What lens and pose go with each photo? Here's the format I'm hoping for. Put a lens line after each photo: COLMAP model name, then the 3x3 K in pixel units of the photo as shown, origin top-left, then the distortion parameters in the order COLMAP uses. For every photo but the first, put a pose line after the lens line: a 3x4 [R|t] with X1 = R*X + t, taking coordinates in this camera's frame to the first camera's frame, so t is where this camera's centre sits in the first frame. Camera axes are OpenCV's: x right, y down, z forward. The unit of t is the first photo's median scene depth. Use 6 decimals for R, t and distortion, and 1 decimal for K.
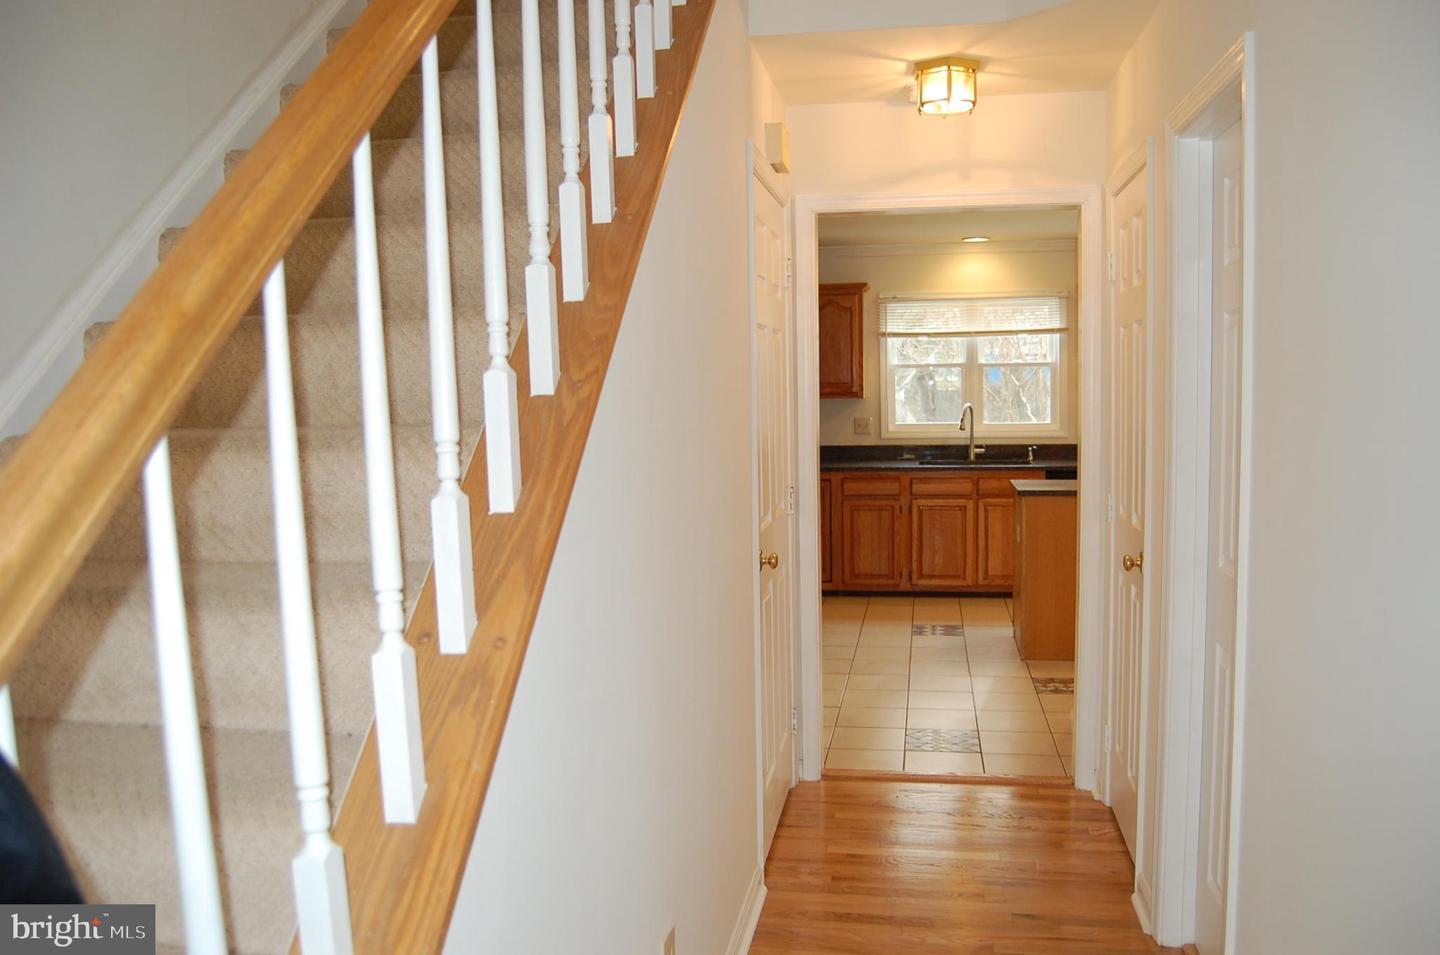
lens RADIAL K [[1136.5, 0, 723.0], [0, 1136.5, 484.5], [0, 0, 1]] dist [-0.084288, 0.033251]
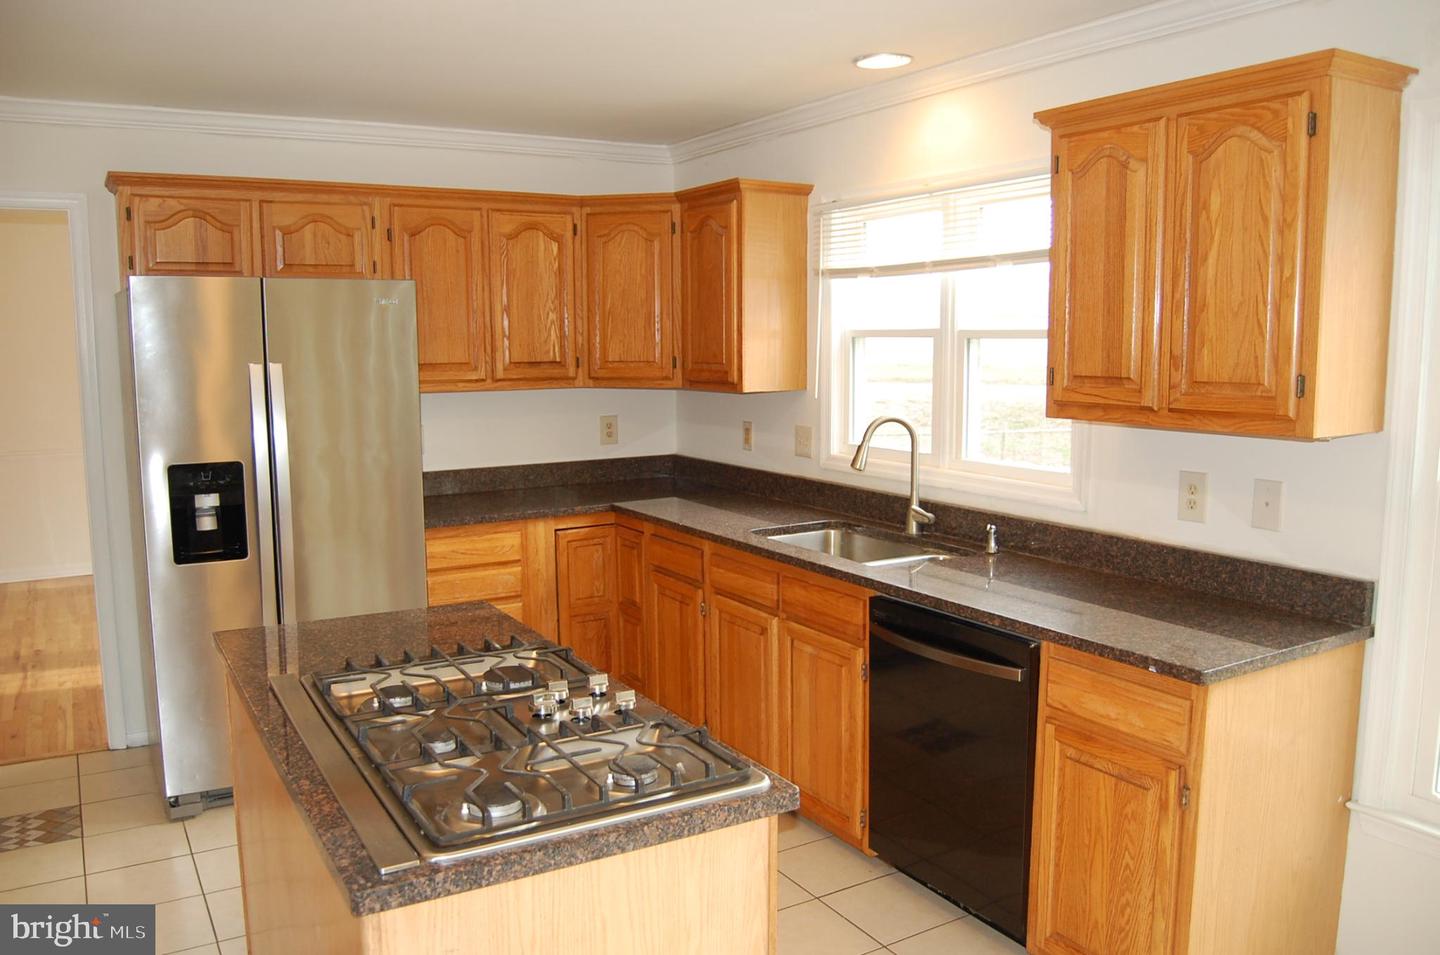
lens RADIAL K [[1136.5, 0, 721.5], [0, 1136.5, 475.4], [0, 0, 1]] dist [-0.084288, 0.033251]
pose [[0.655372, 0.105504, -0.747901, 0.530525], [-0.071883, 0.994414, 0.077289, -0.078346], [0.751878, 0.003108, 0.659295, 0.634468]]
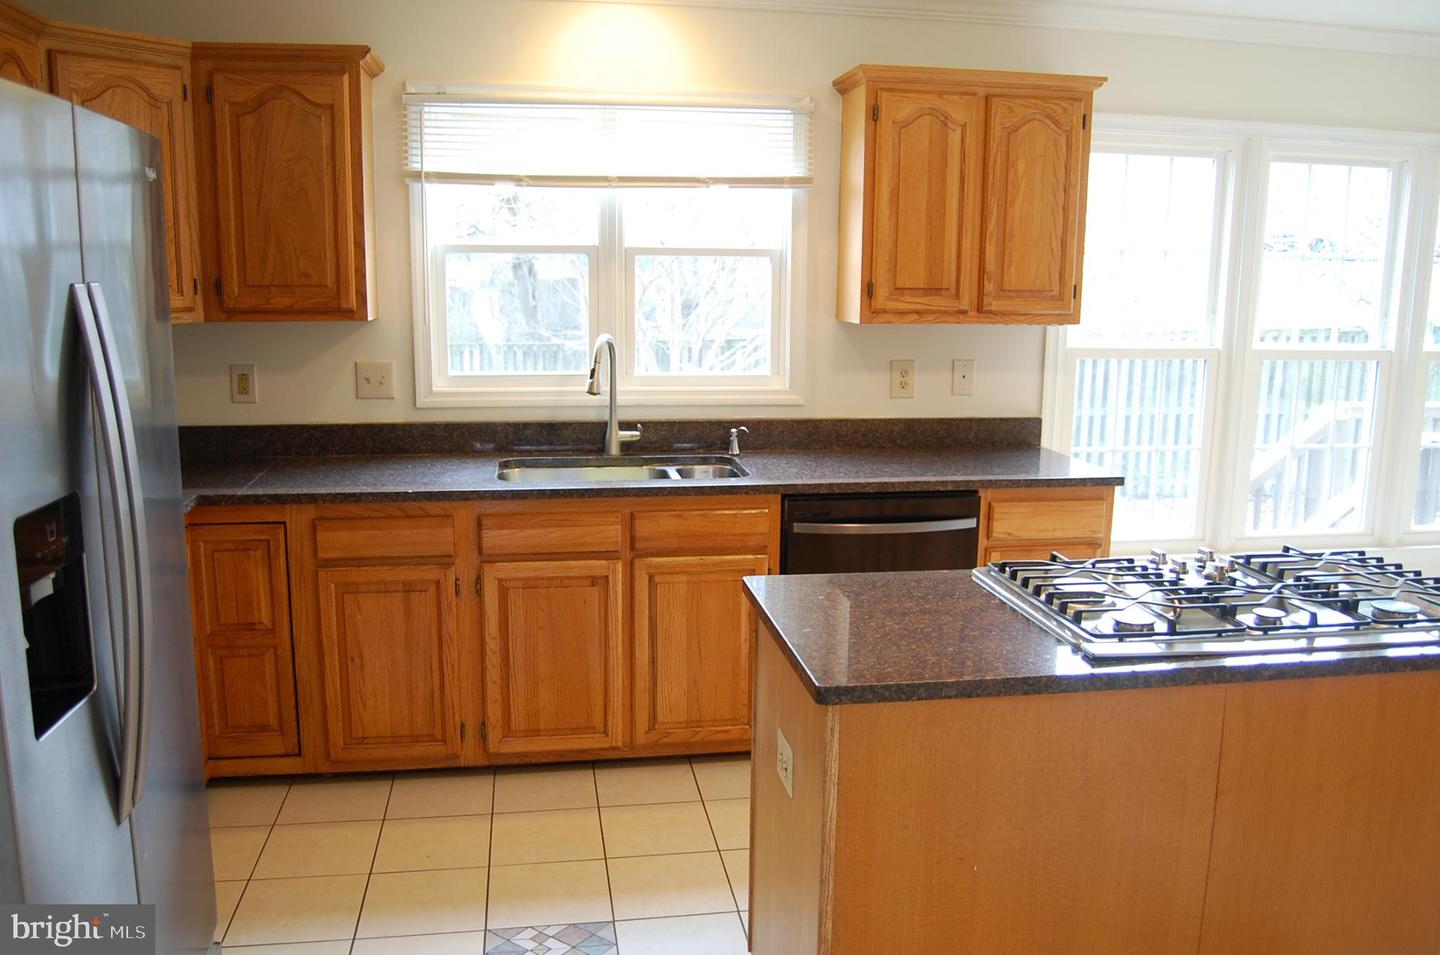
lens RADIAL K [[1154.3, 0, 721.0], [0, 1154.3, 479.4], [0, 0, 1]] dist [-0.089146, 0.015718]
pose [[0.941594, -0.032633, 0.335166, 0.103160], [0.001641, 0.995726, 0.092340, -0.056432], [-0.336747, -0.086397, 0.937623, 0.544767]]
